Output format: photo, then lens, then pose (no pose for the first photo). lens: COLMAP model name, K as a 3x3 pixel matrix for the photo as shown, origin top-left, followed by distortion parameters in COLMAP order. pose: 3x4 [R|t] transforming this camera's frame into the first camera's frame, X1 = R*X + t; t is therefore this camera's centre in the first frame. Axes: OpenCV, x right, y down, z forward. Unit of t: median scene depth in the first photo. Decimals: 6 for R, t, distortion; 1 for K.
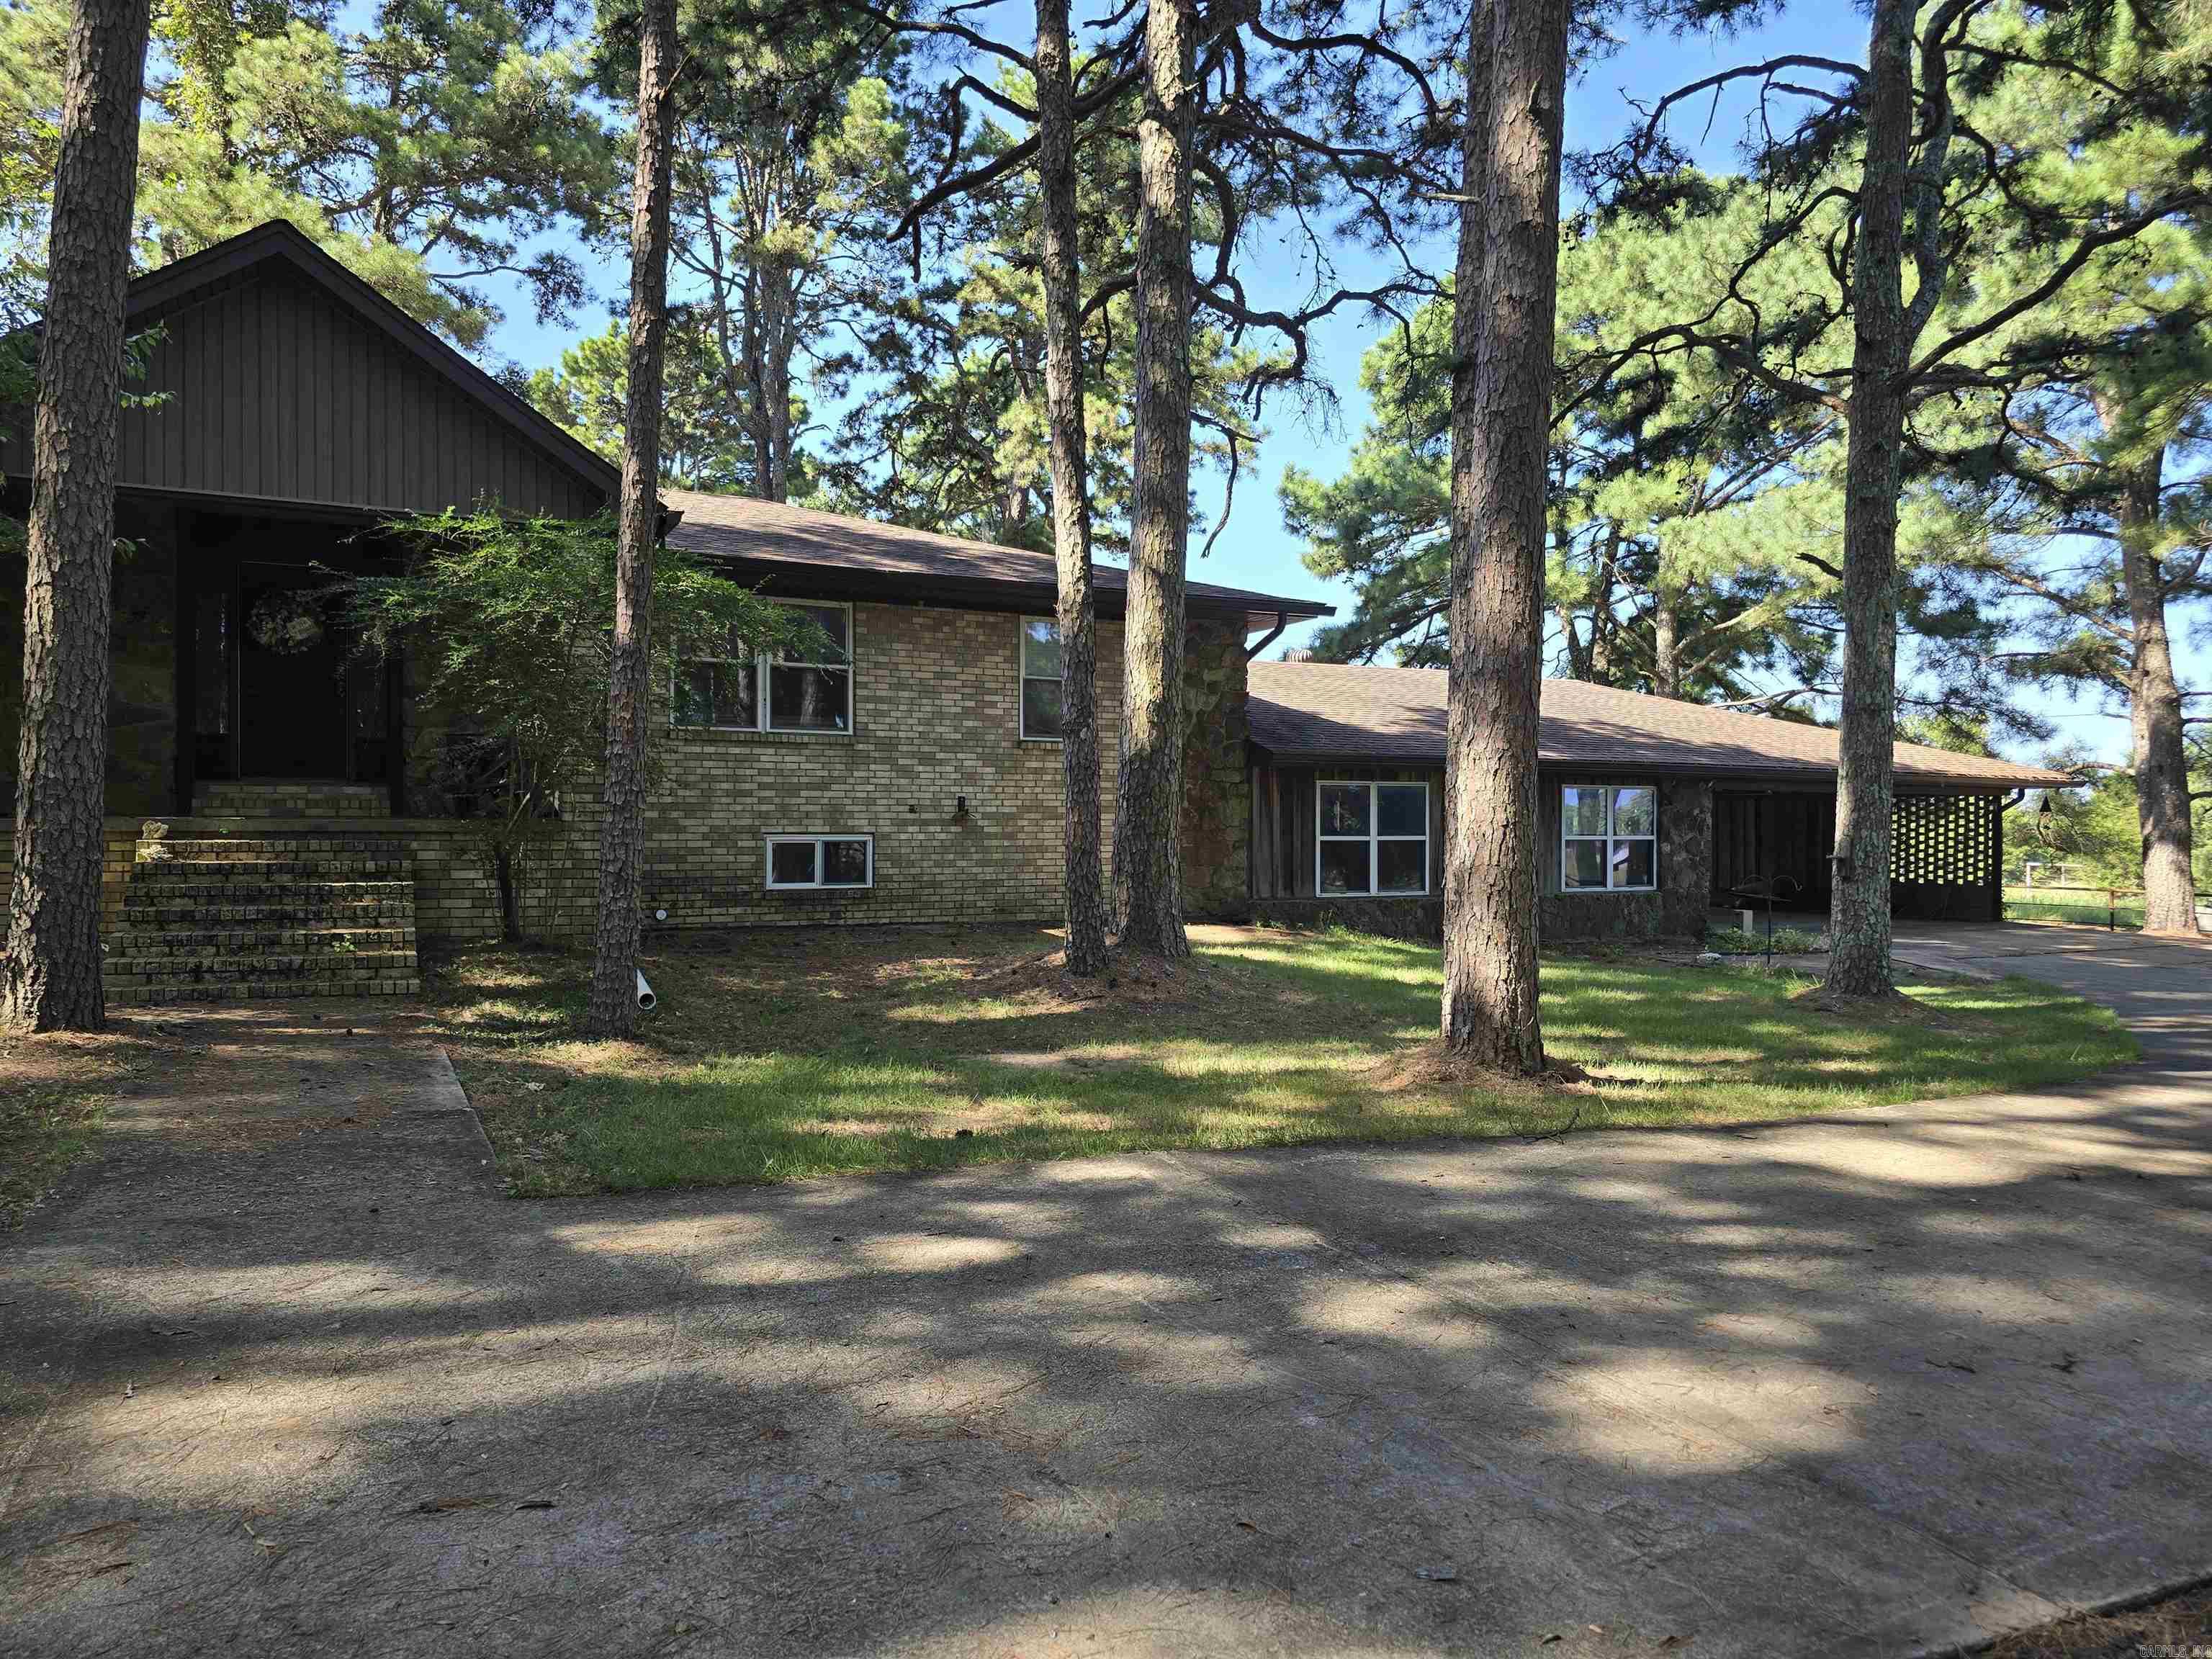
lens RADIAL K [[1485.4, 0, 1085.3], [0, 1485.4, 814.4], [0, 0, 1]] dist [0.060090, -0.049440]
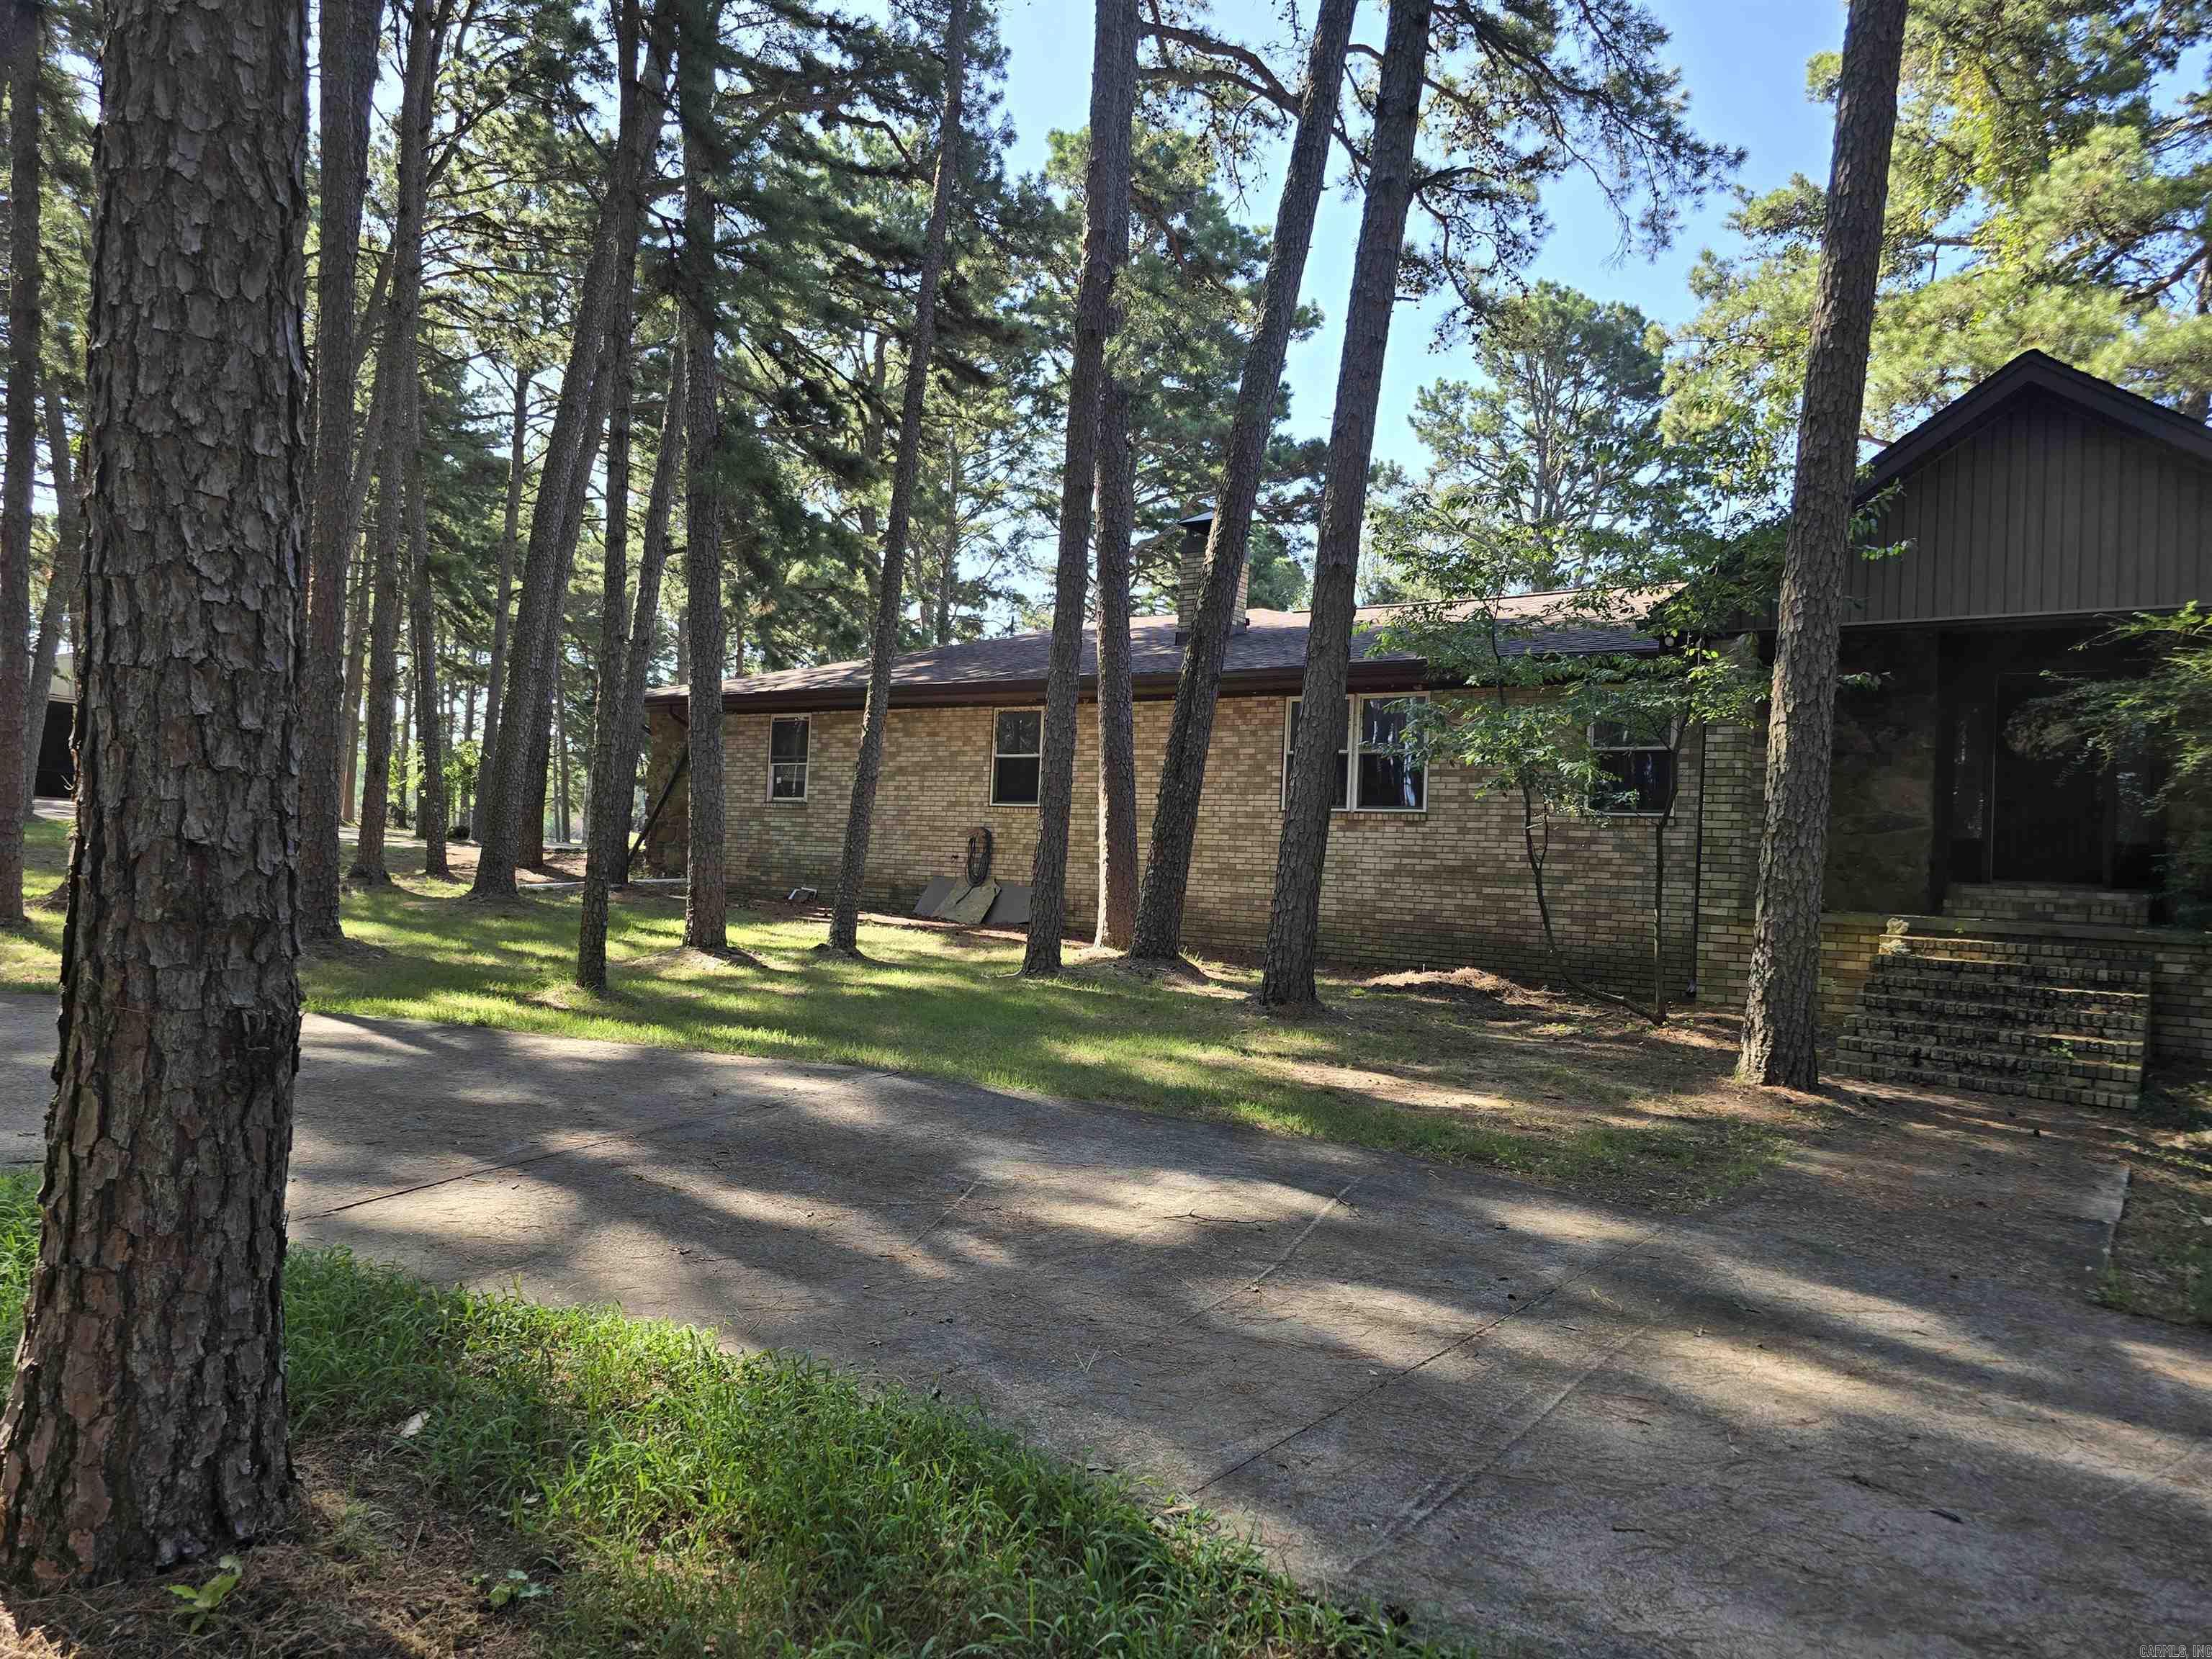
lens RADIAL K [[1485.4, 0, 1075.4], [0, 1485.4, 823.1], [0, 0, 1]] dist [0.060090, -0.049440]
pose [[0.448181, -0.009452, -0.893893, 0.115971], [-0.043261, 0.998543, -0.032249, -0.004053], [0.892896, 0.053124, 0.447119, -0.048583]]
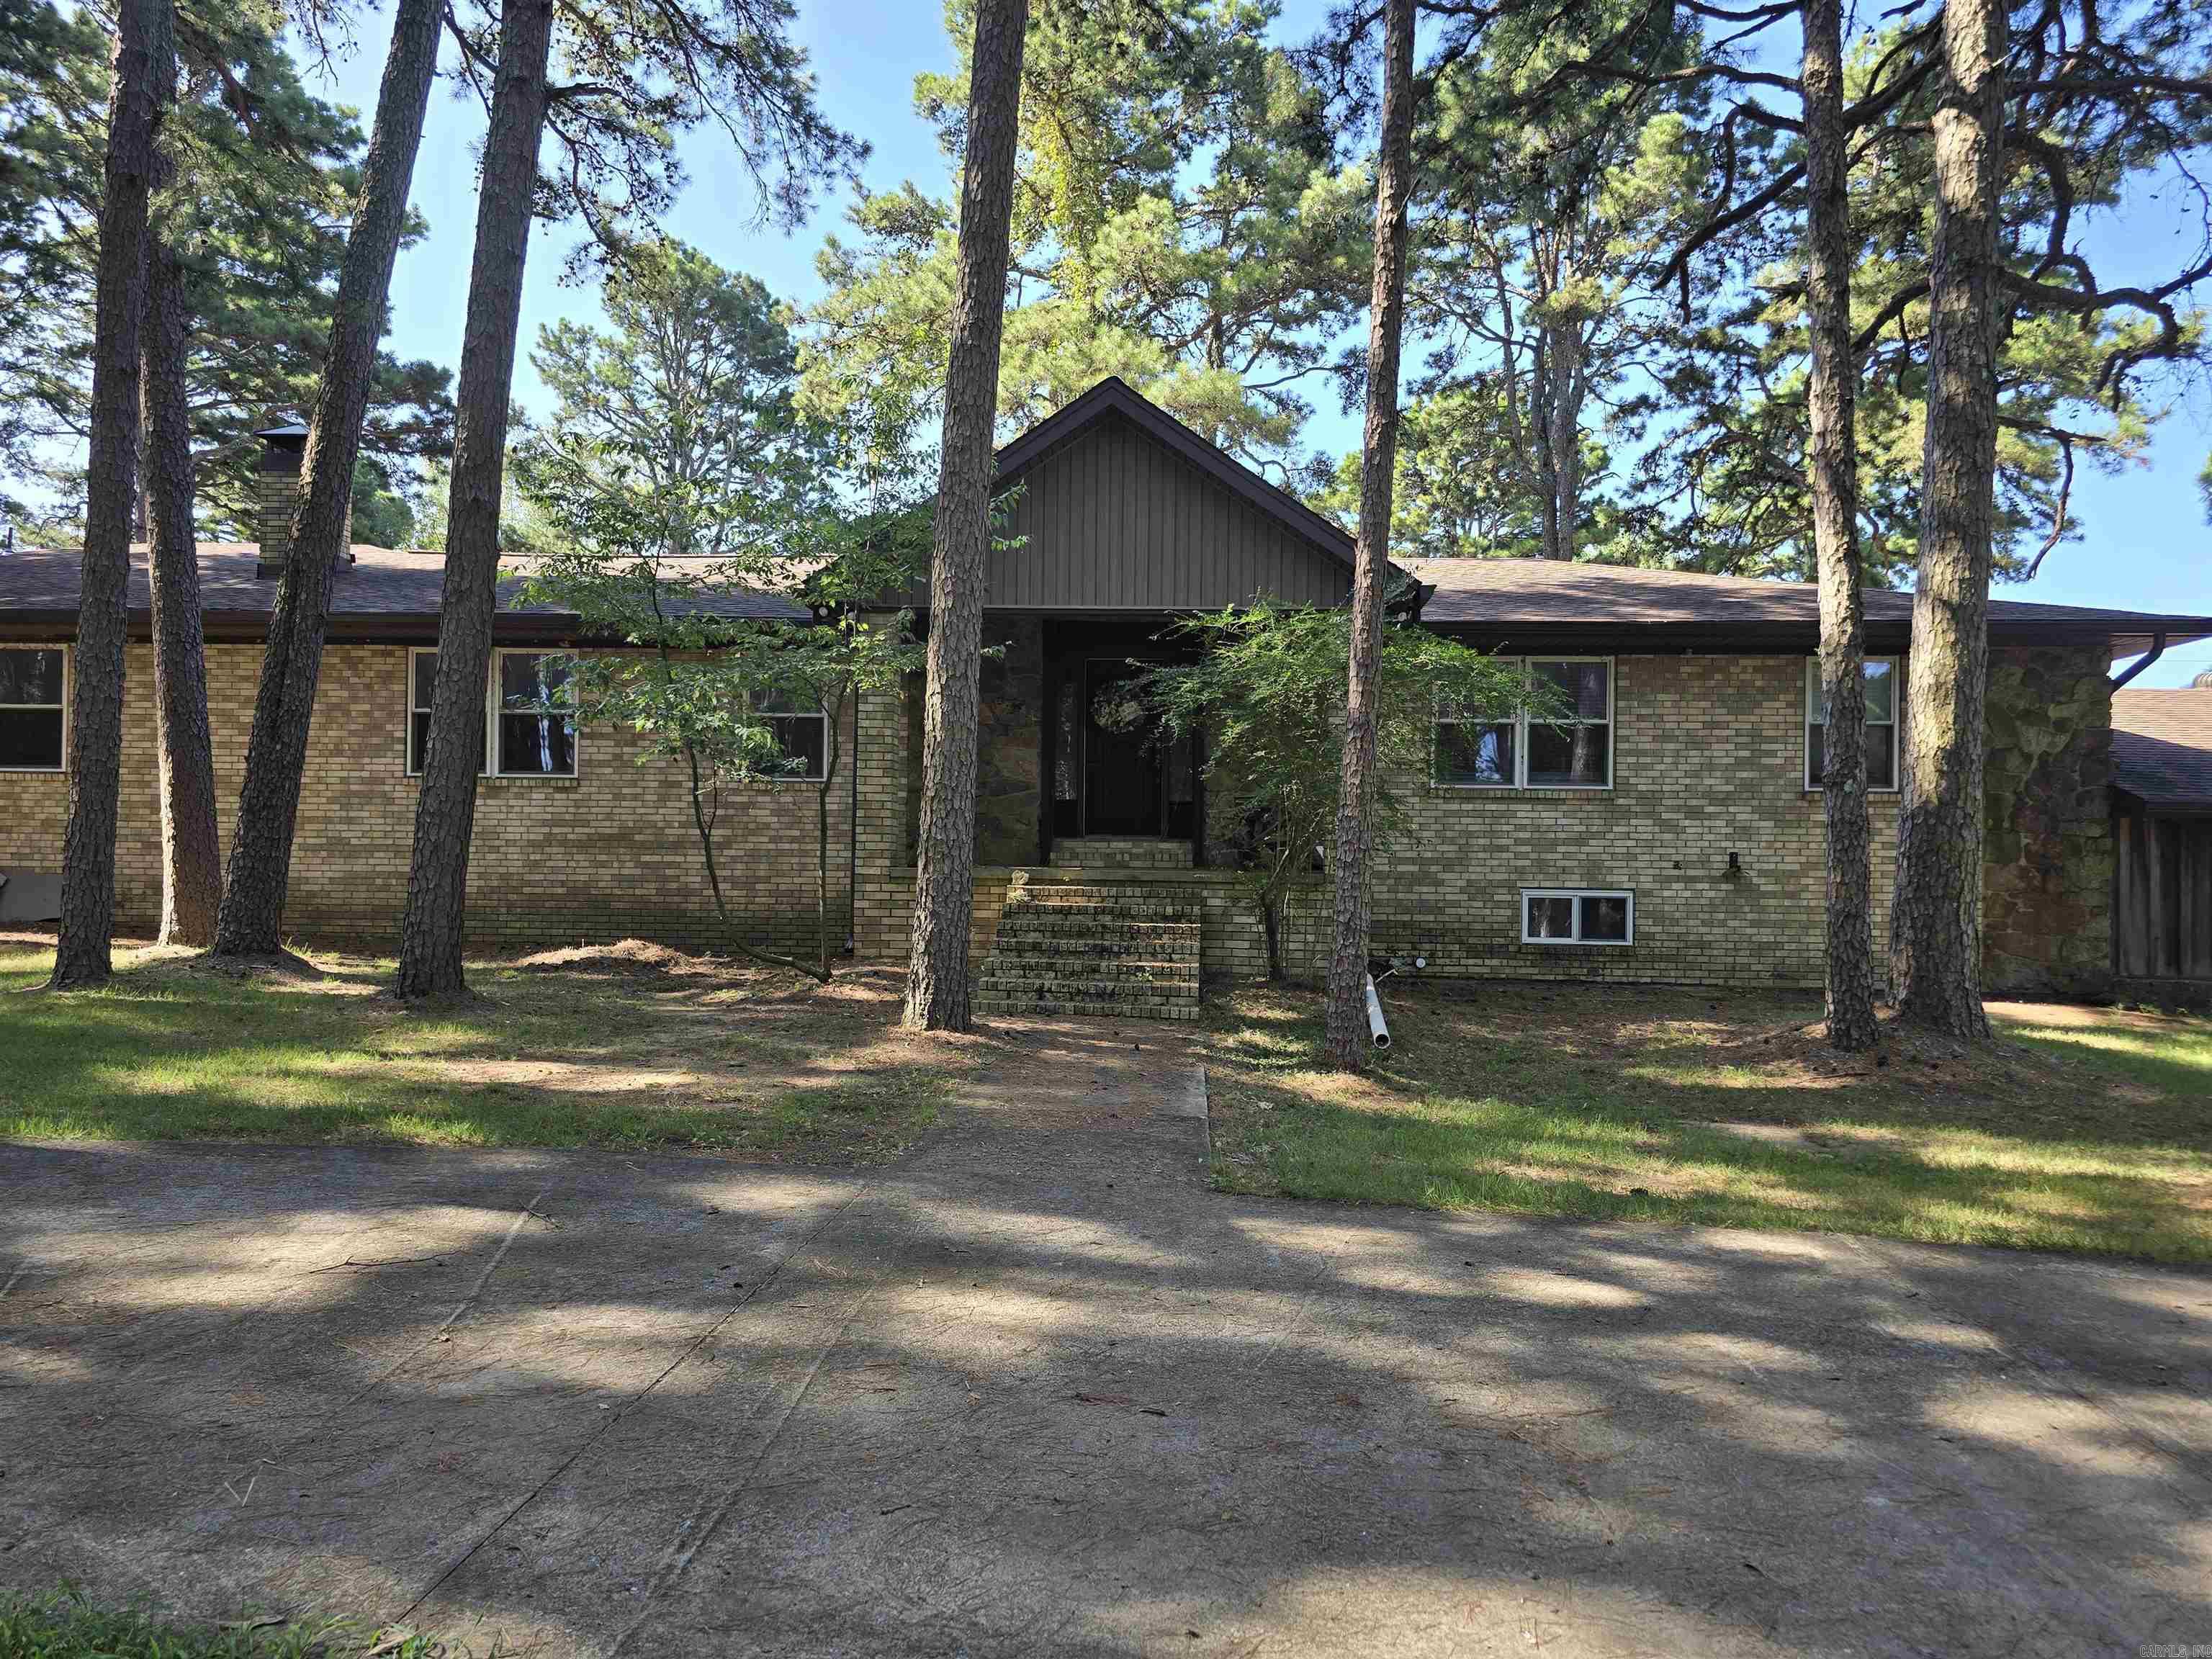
lens RADIAL K [[1485.4, 0, 1113.1], [0, 1485.4, 842.3], [0, 0, 1]] dist [0.060090, -0.049440]
pose [[0.868388, 0.001892, -0.495881, 0.072415], [-0.009149, 0.999884, -0.012205, -0.004825], [0.495800, 0.015136, 0.868305, -0.043041]]
